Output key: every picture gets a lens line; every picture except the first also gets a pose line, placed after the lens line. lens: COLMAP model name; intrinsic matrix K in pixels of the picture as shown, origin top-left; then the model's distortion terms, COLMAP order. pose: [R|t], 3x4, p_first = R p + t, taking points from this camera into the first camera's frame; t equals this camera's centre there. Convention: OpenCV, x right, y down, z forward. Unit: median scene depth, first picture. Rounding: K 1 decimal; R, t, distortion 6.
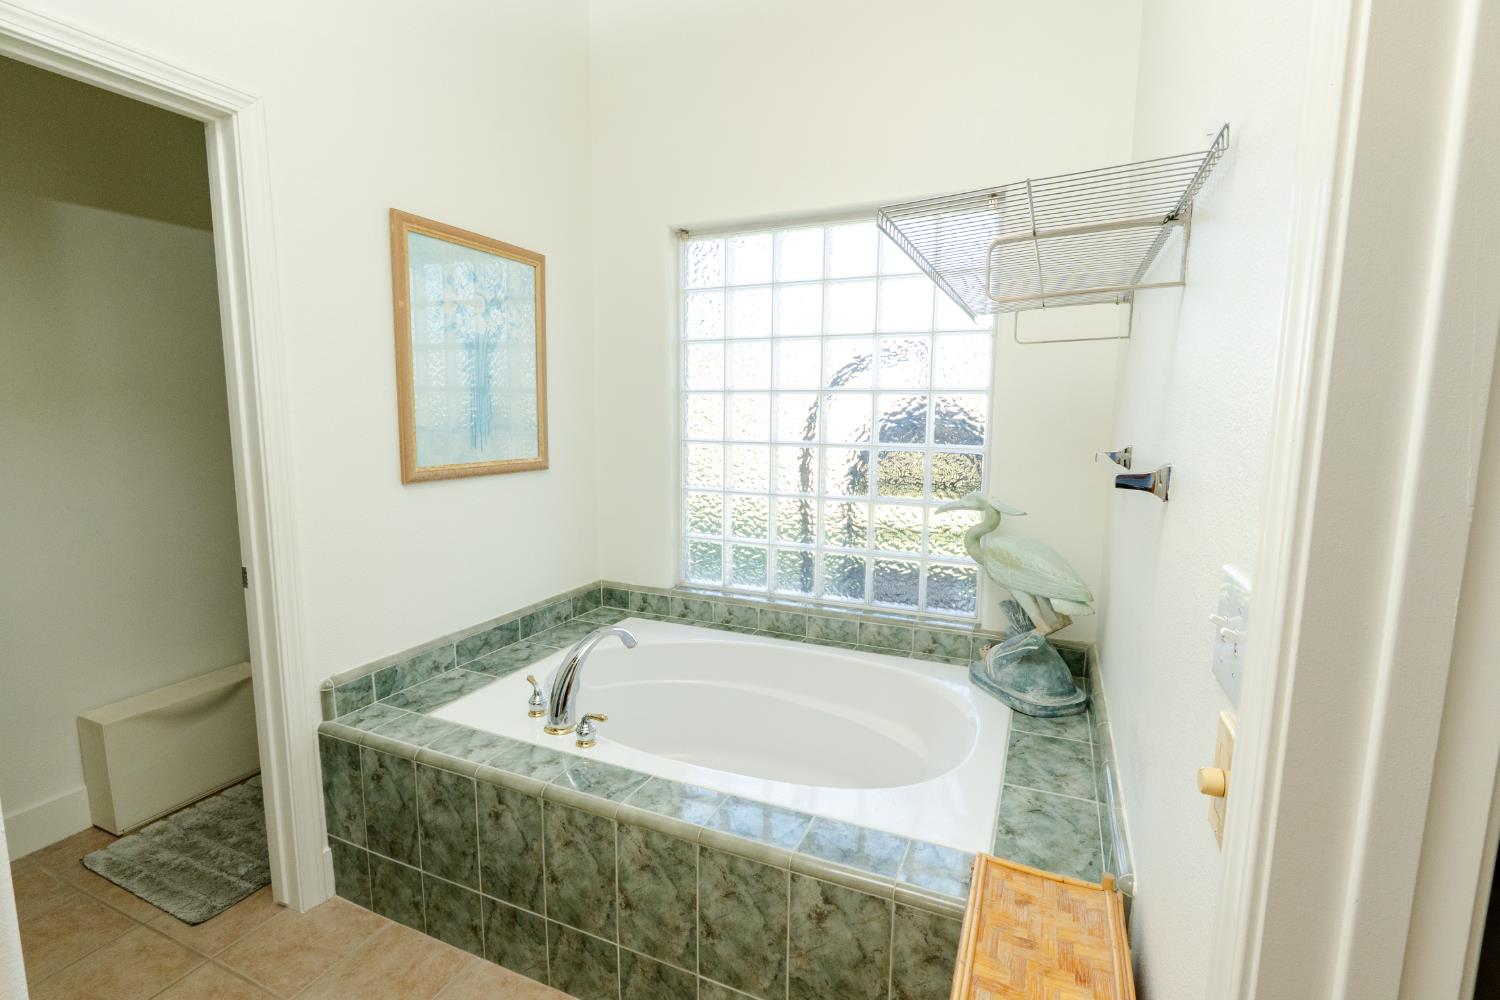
lens RADIAL K [[693.9, 0, 750.0], [0, 693.9, 500.0], [0, 0, 1]] dist [0.002416, 0.000622]
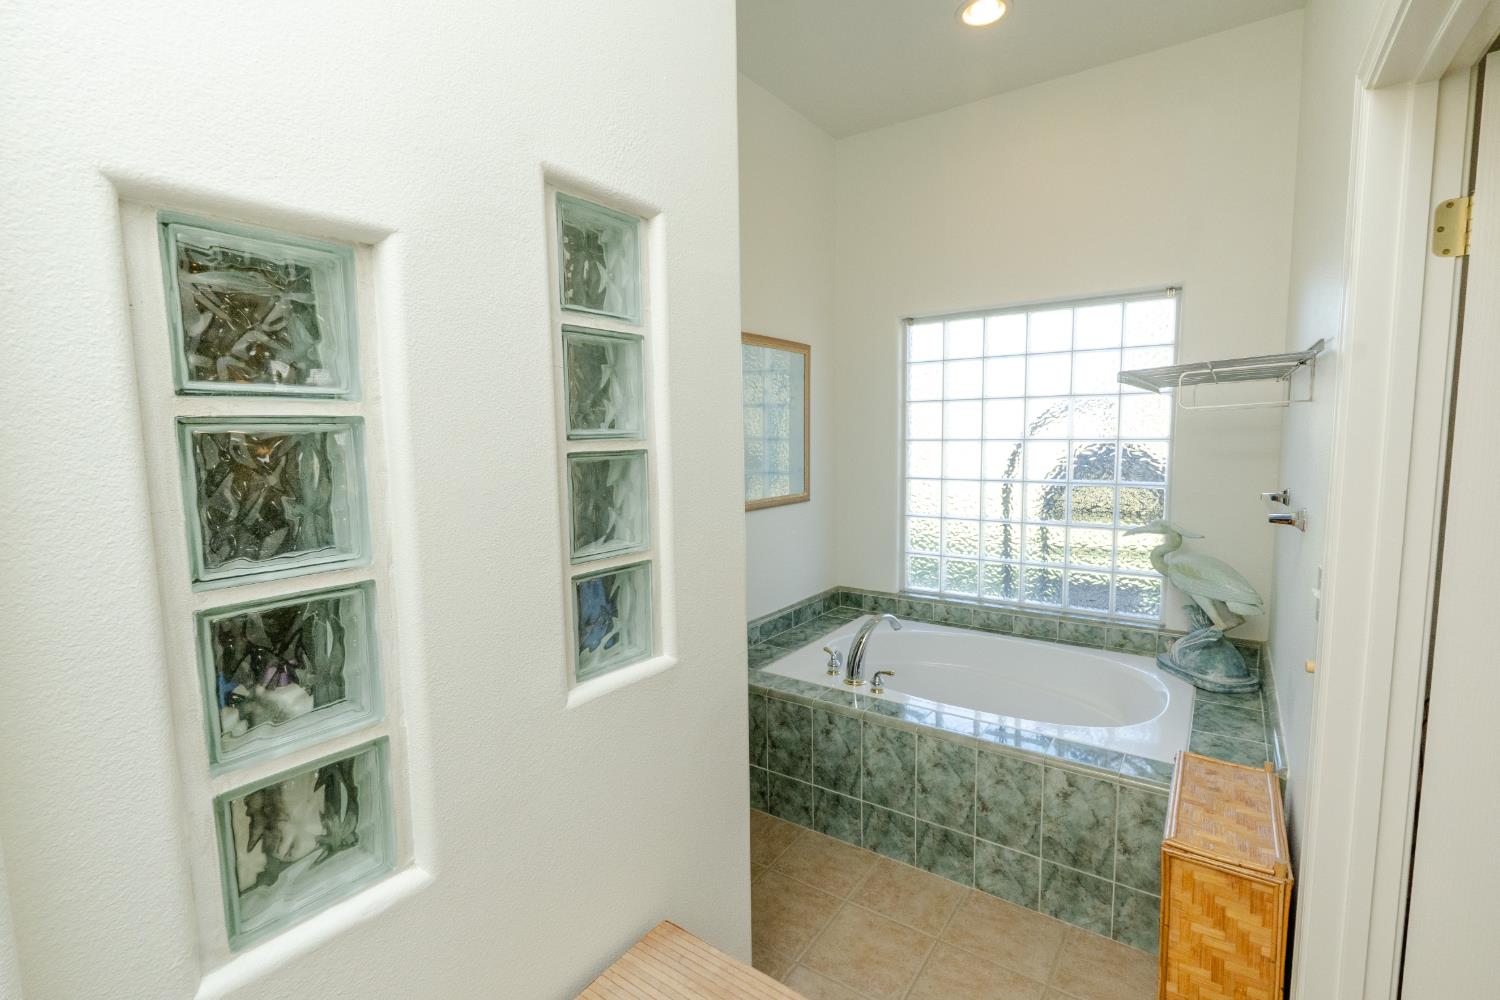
lens RADIAL K [[693.9, 0, 750.0], [0, 693.9, 500.0], [0, 0, 1]] dist [0.002416, 0.000622]
pose [[0.981763, -0.003716, -0.190070, -0.198070], [-0.001518, 0.999624, -0.027388, -0.012886], [0.190101, 0.027177, 0.981388, -0.458085]]
